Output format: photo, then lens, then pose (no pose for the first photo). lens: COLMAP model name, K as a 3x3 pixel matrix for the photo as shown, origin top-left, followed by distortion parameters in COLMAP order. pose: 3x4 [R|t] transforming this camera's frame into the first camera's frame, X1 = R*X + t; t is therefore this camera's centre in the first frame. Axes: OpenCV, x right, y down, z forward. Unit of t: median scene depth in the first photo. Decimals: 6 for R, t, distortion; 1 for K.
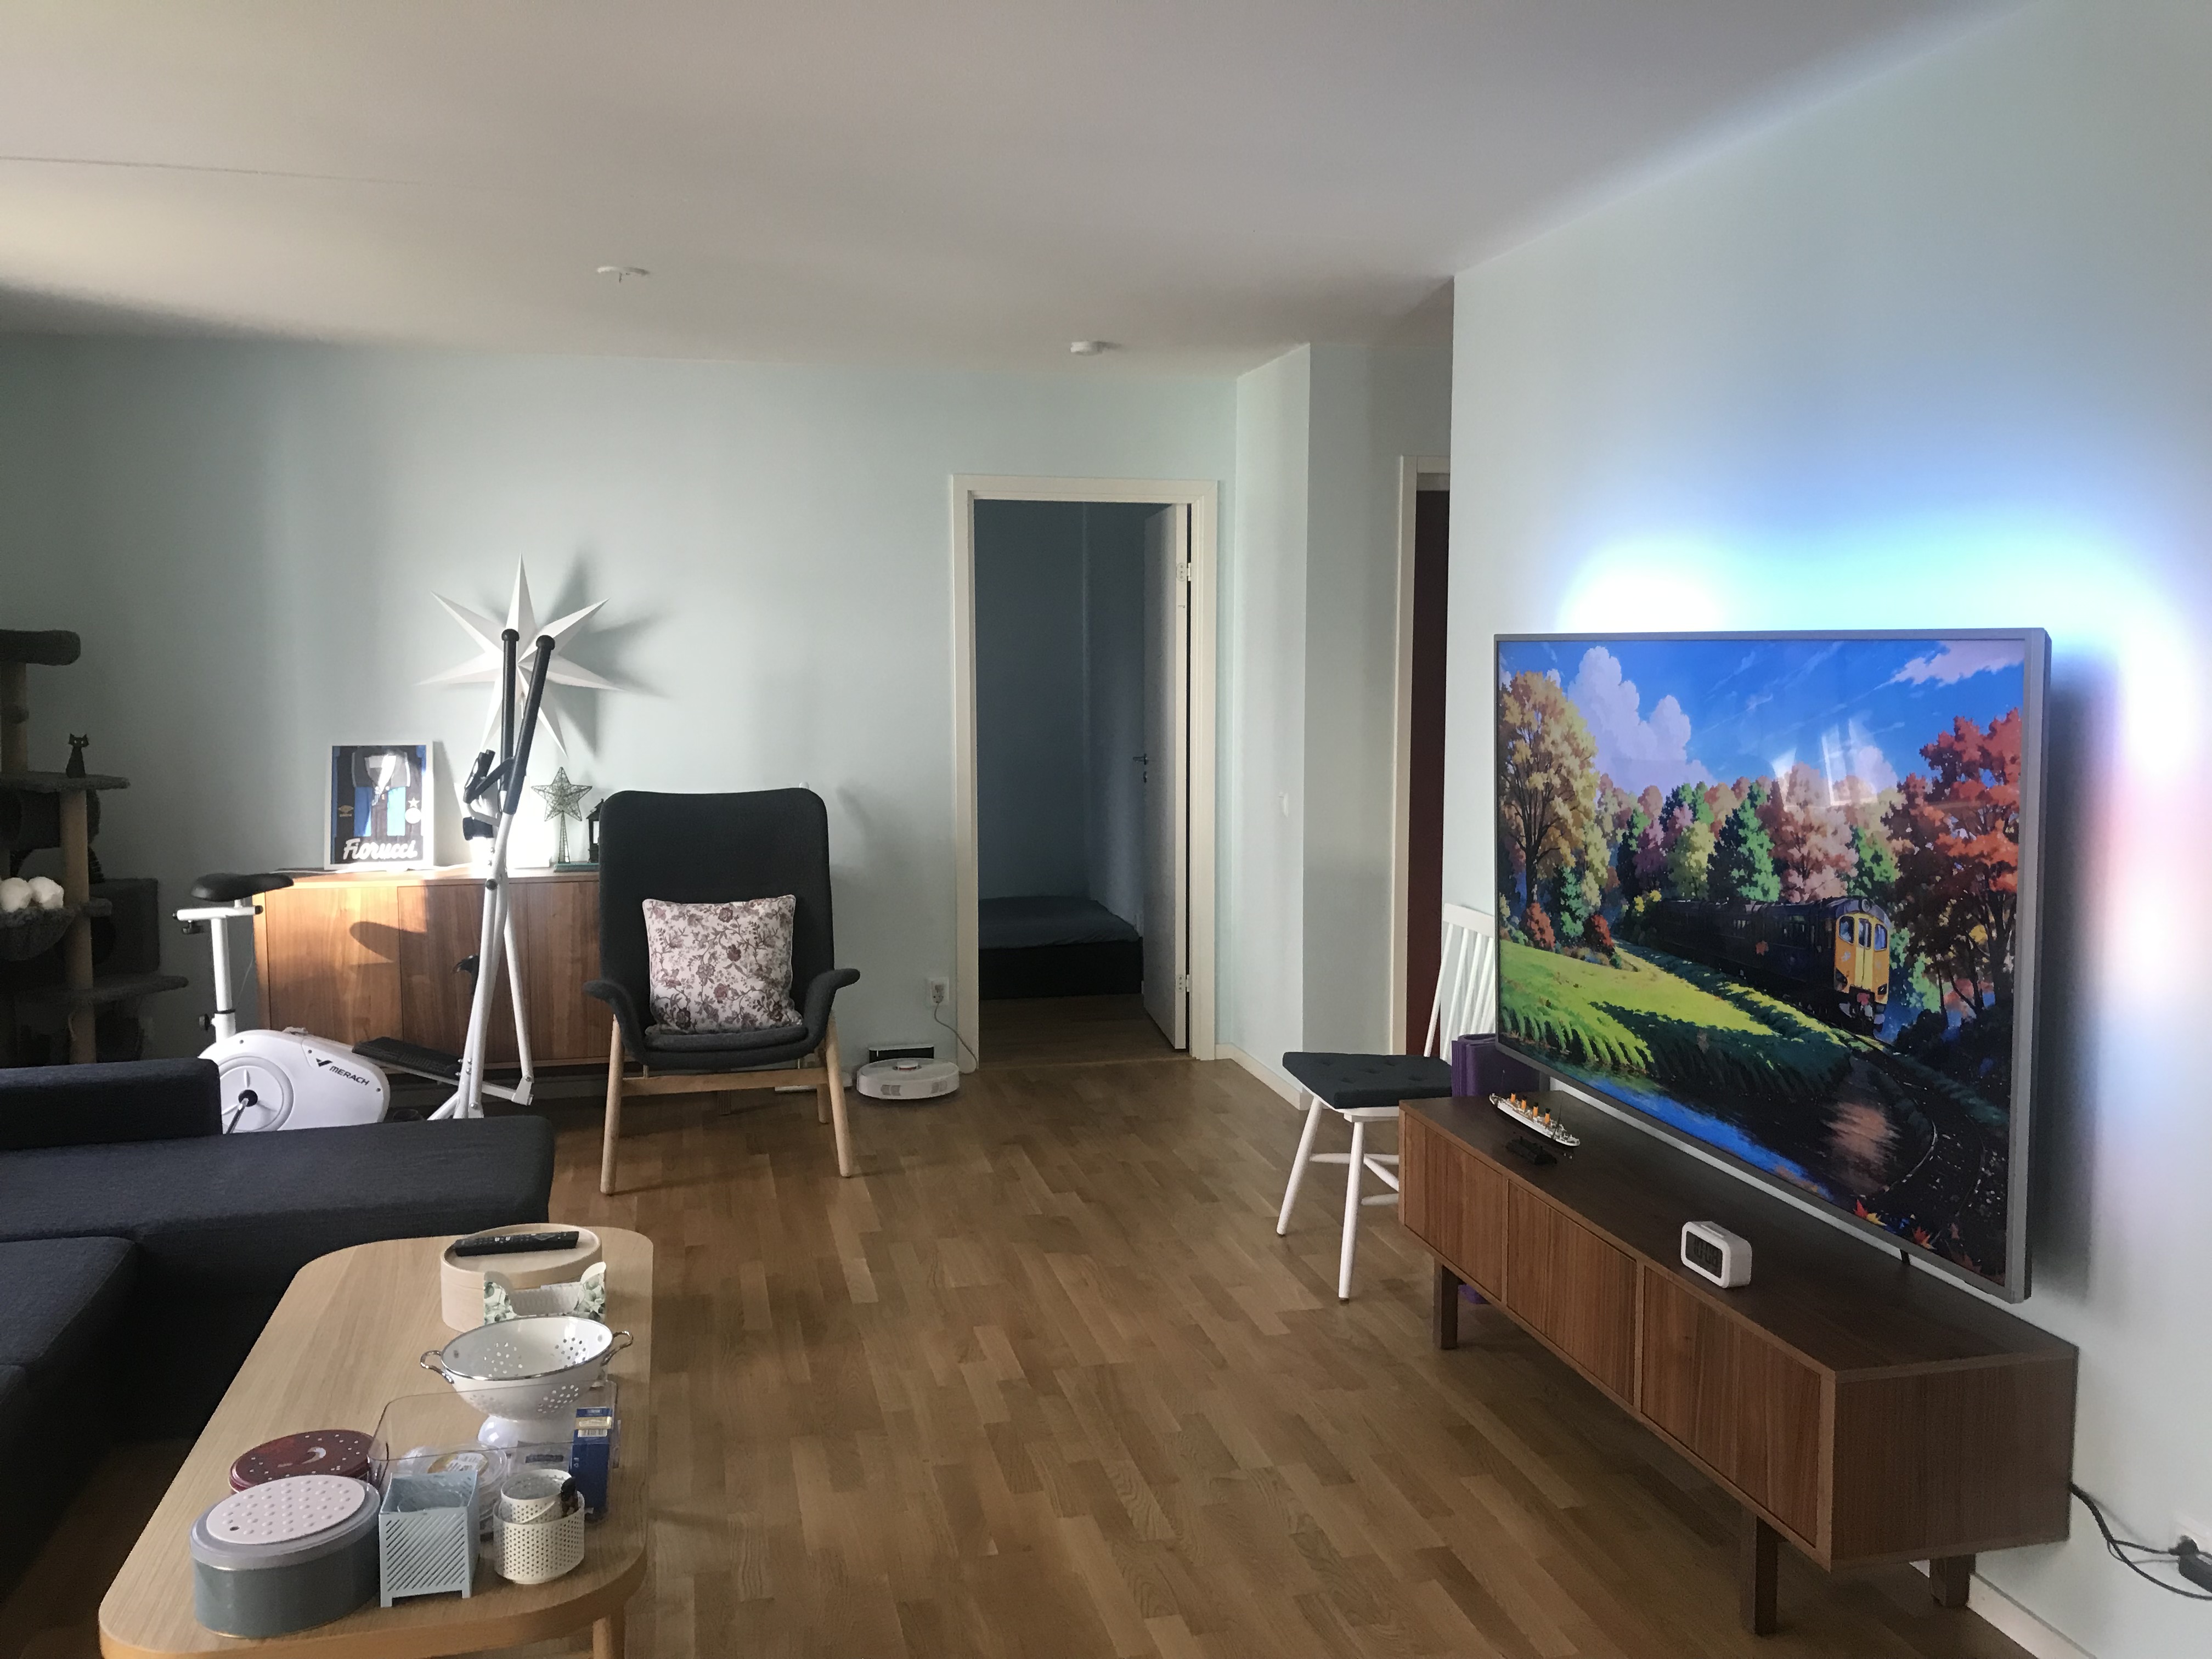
lens RADIAL K [[1783.8, 0, 1114.8], [0, 1783.8, 827.7], [0, 0, 1]] dist [-0.001977, -0.015246]
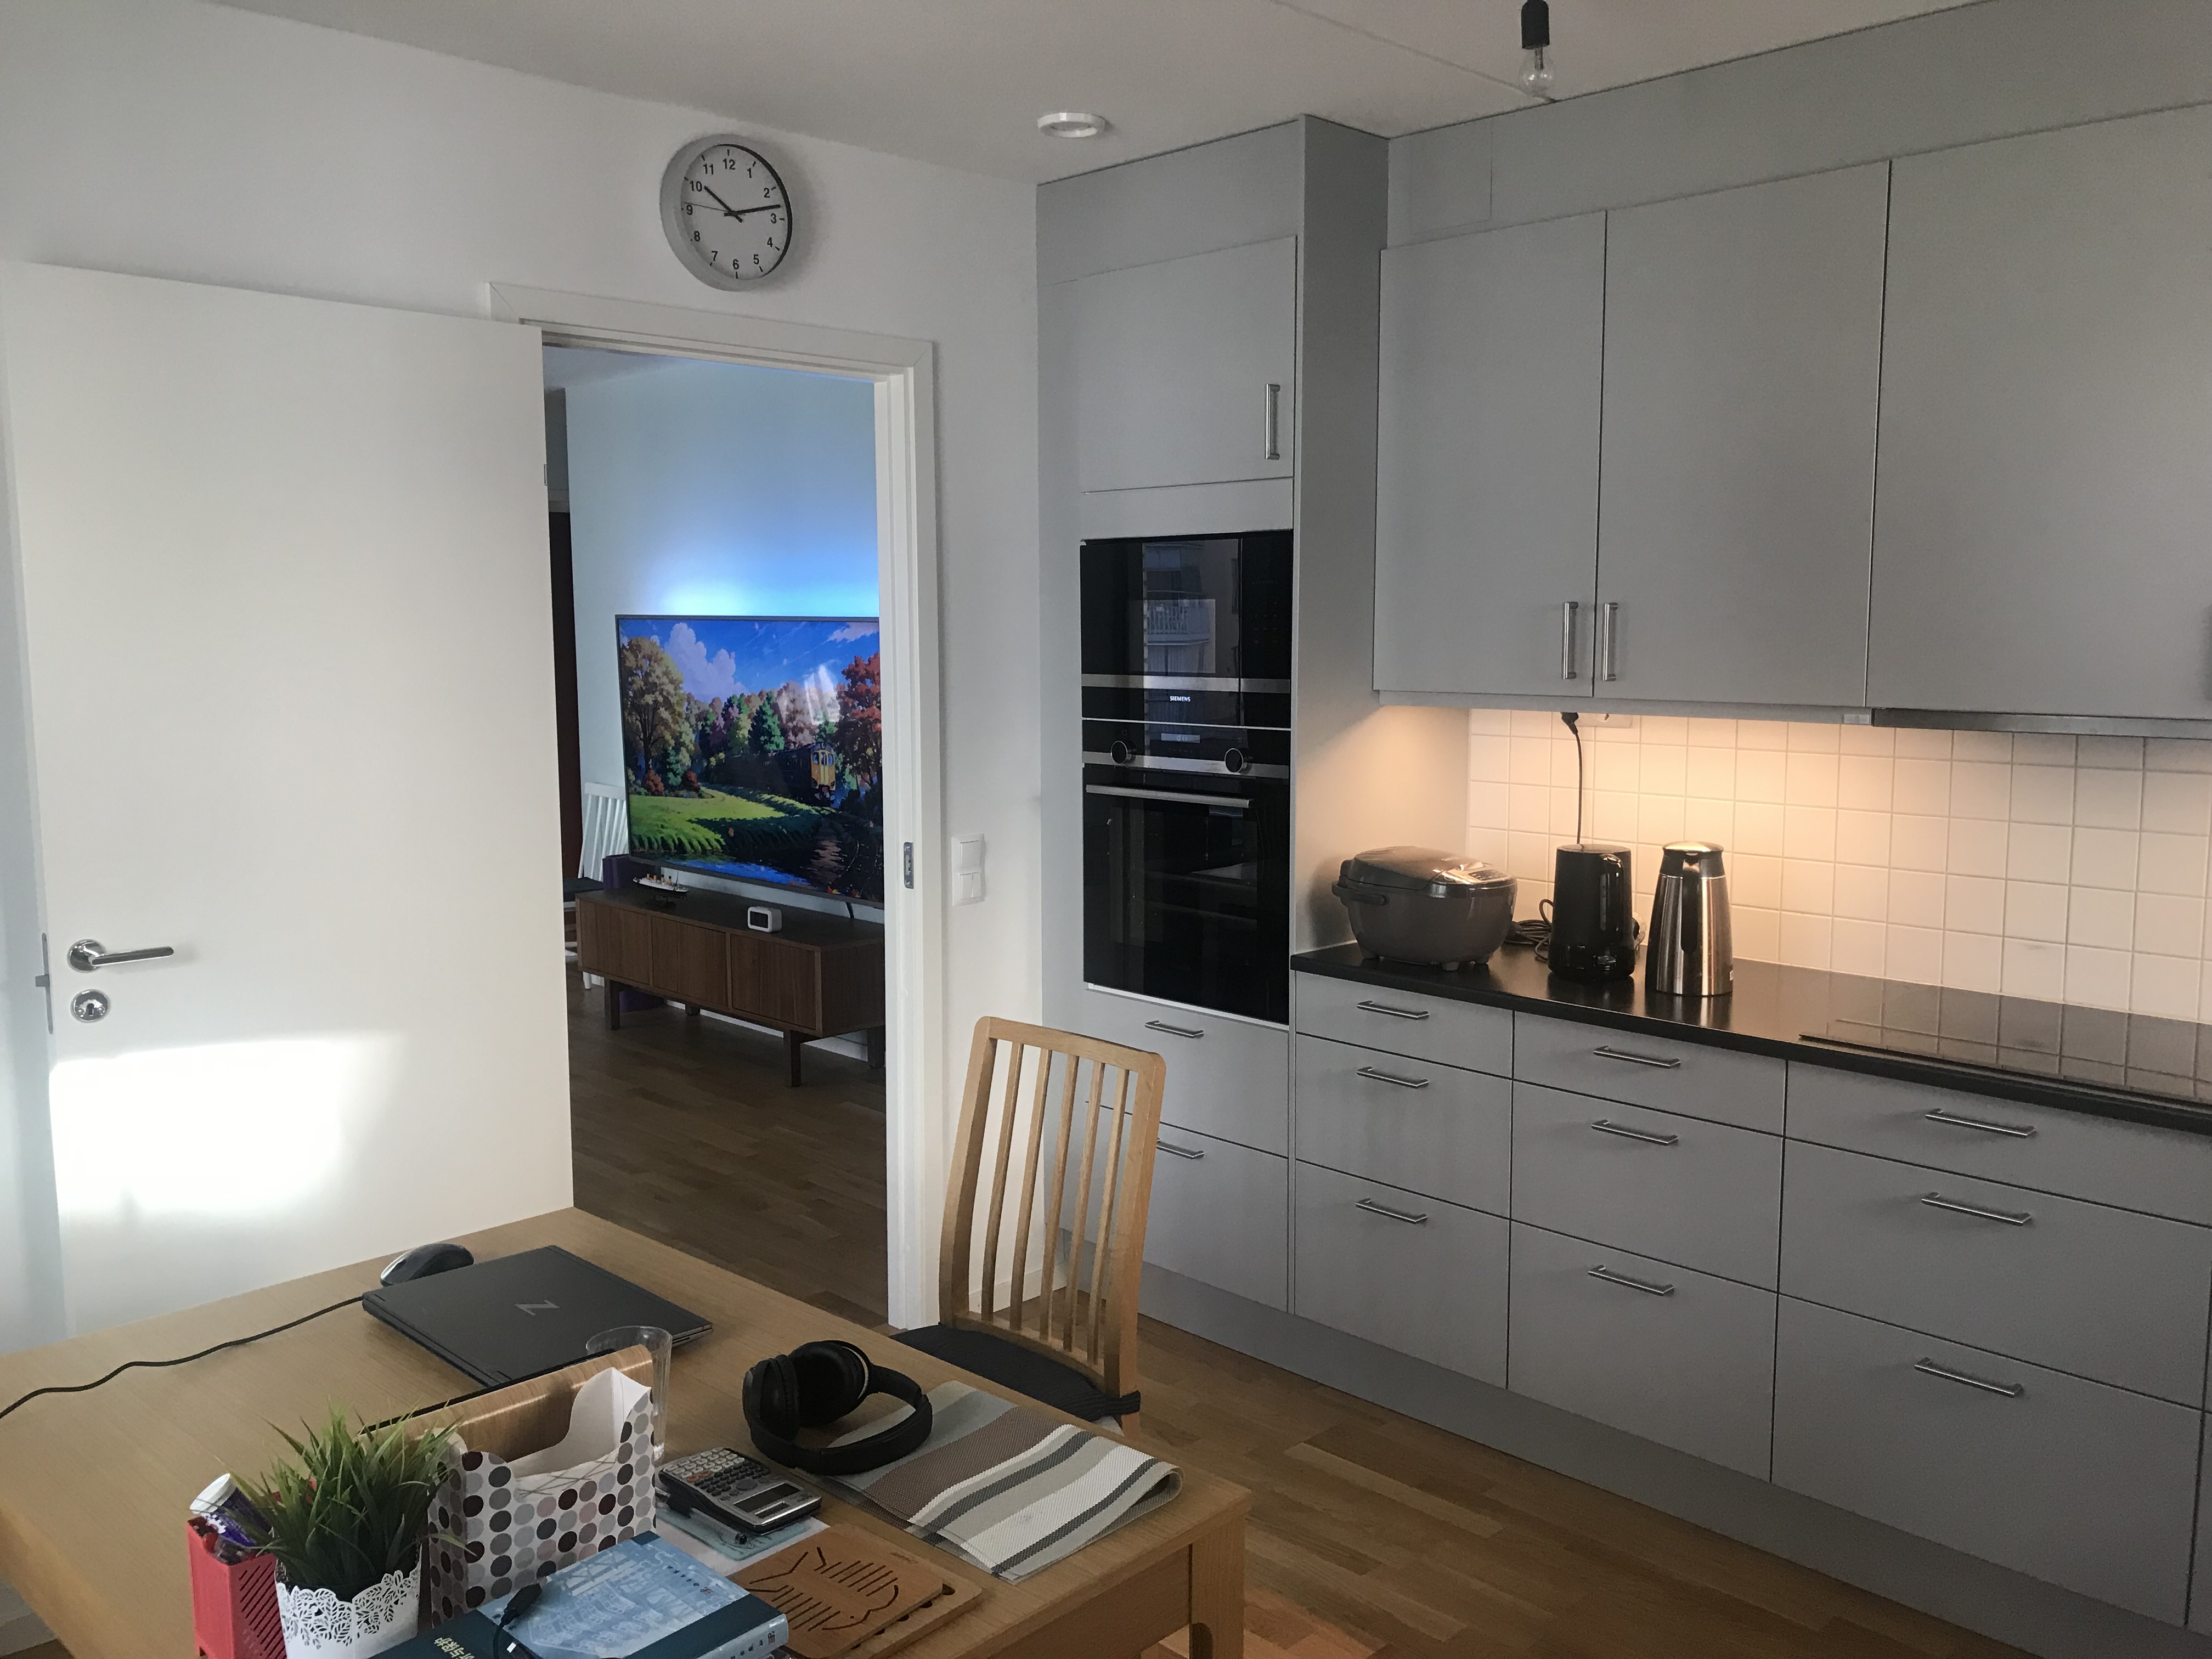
lens RADIAL K [[1783.8, 0, 1113.5], [0, 1783.8, 824.8], [0, 0, 1]] dist [-0.001977, -0.015246]
pose [[0.854946, -0.058236, 0.515438, -0.305721], [0.049094, 0.998302, 0.031361, 0.069794], [-0.516389, -0.001507, 0.856353, -0.794524]]
